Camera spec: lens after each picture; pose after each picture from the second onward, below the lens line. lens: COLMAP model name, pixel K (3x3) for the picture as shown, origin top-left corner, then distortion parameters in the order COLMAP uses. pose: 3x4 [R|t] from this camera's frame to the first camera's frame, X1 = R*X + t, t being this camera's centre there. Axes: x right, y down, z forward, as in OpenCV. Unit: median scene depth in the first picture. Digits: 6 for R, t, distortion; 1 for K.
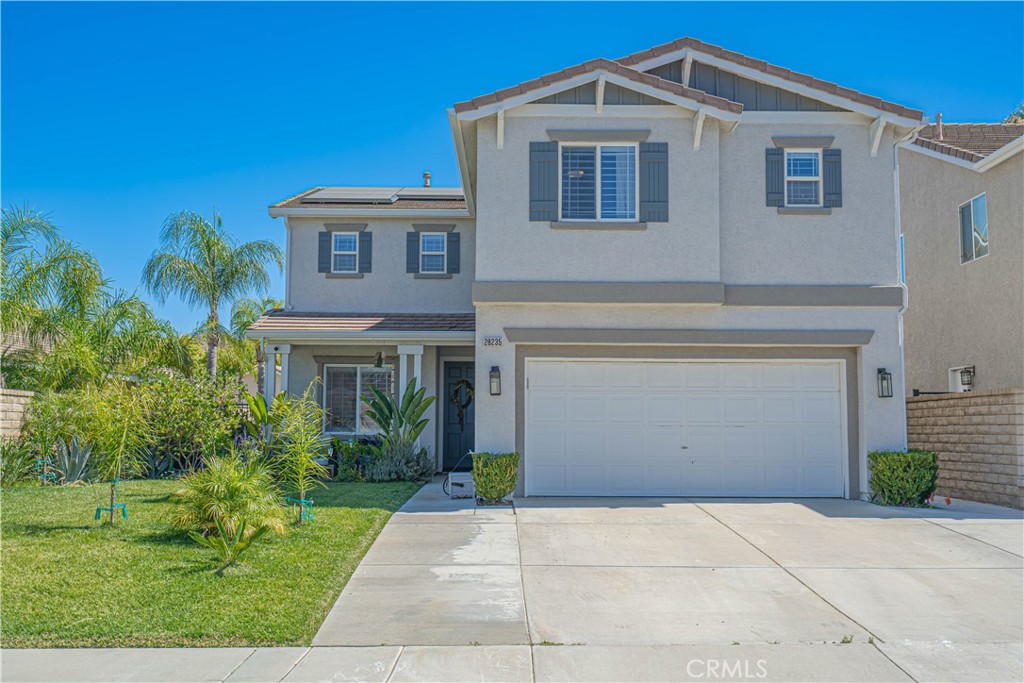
lens RADIAL K [[1026.9, 0, 510.9], [0, 1026.9, 345.0], [0, 0, 1]] dist [0.013460, 0.000000]
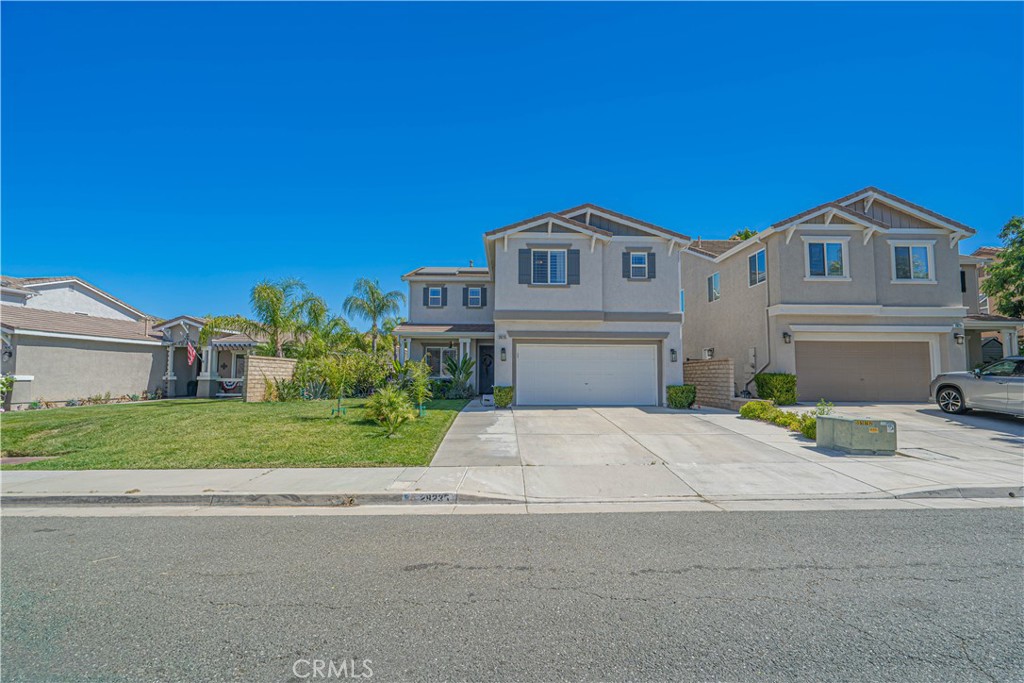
lens RADIAL K [[472.4, 0, 514.6], [0, 472.4, 346.0], [0, 0, 1]] dist [-0.007113, 0.002291]
pose [[0.999877, 0.000321, 0.015678, -0.006928], [-0.000610, 0.999830, 0.018428, -0.003237], [-0.015670, -0.018435, 0.999707, -0.043526]]
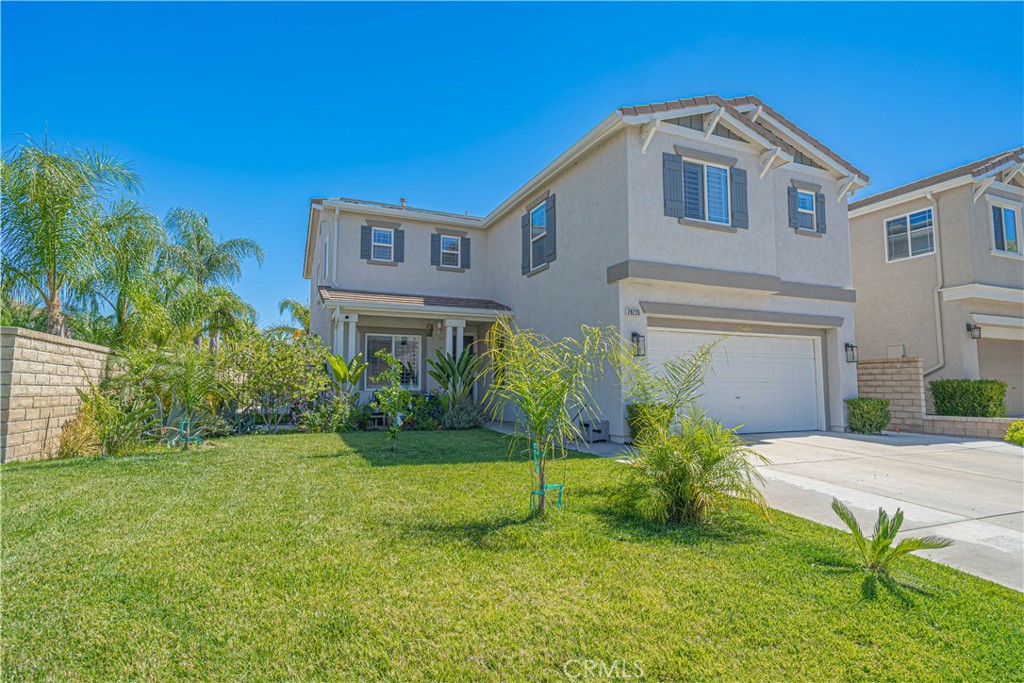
lens RADIAL K [[548.0, 0, 512.1], [0, 548.0, 343.7], [0, 0, 1]] dist [0.005364, 0.000781]
pose [[0.910870, 0.028301, 0.411723, -0.412398], [-0.028871, 0.999571, -0.004836, 0.041284], [-0.411683, -0.007482, 0.911296, 0.470805]]
